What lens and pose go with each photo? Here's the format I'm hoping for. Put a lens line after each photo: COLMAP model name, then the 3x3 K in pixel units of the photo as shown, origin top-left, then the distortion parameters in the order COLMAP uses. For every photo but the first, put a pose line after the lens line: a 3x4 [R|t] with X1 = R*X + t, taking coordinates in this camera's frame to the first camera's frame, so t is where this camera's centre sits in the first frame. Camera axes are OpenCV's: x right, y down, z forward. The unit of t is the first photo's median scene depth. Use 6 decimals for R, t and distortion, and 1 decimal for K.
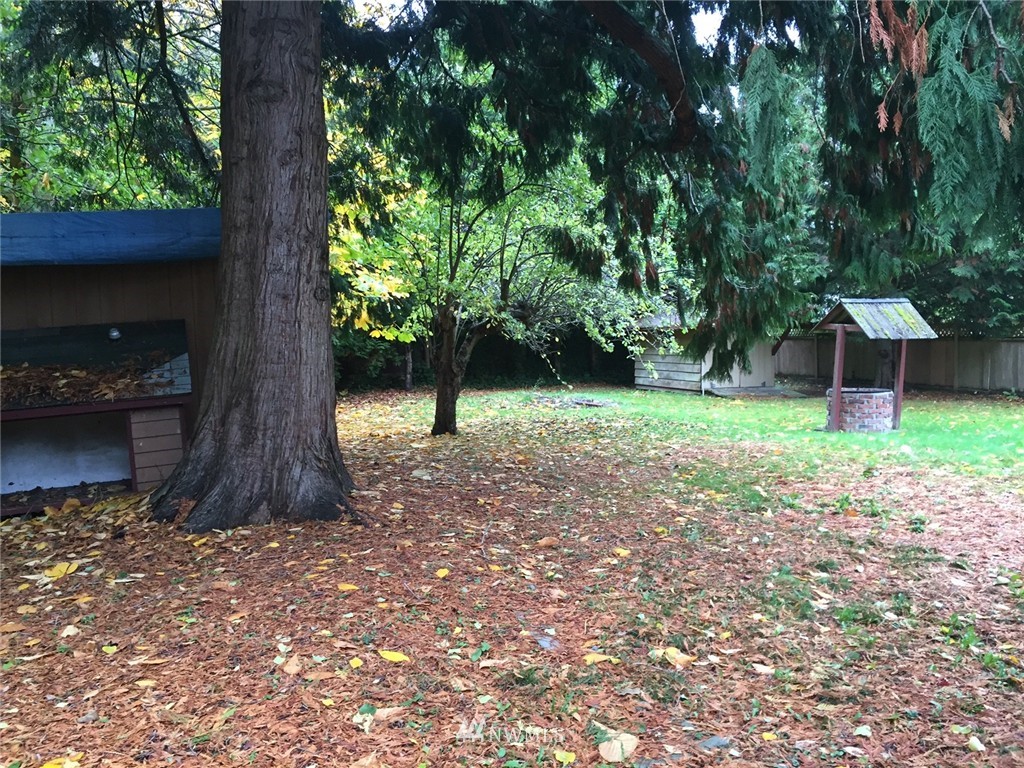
lens RADIAL K [[850.1, 0, 512.0], [0, 850.1, 384.0], [0, 0, 1]] dist [0.064412, -0.003719]
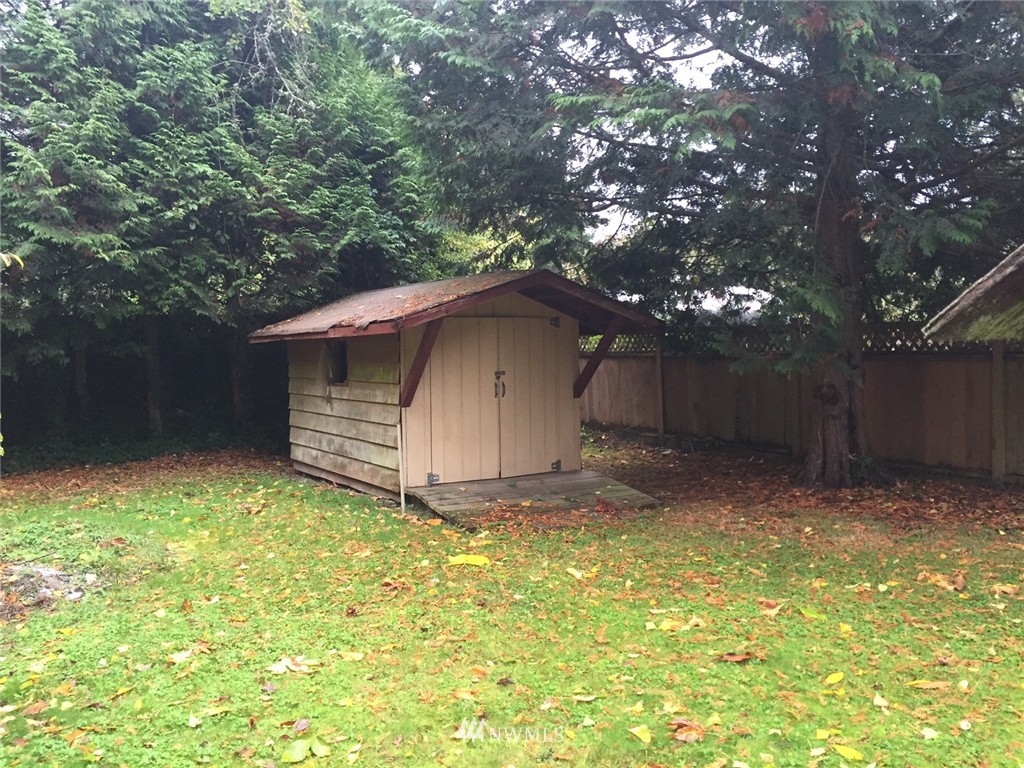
lens RADIAL K [[850.1, 0, 512.0], [0, 850.1, 384.0], [0, 0, 1]] dist [0.064412, -0.003719]
pose [[0.978277, -0.018665, 0.206461, 0.179737], [0.022792, 0.999585, -0.017626, -0.031991], [-0.206047, 0.021949, 0.978296, 0.571047]]
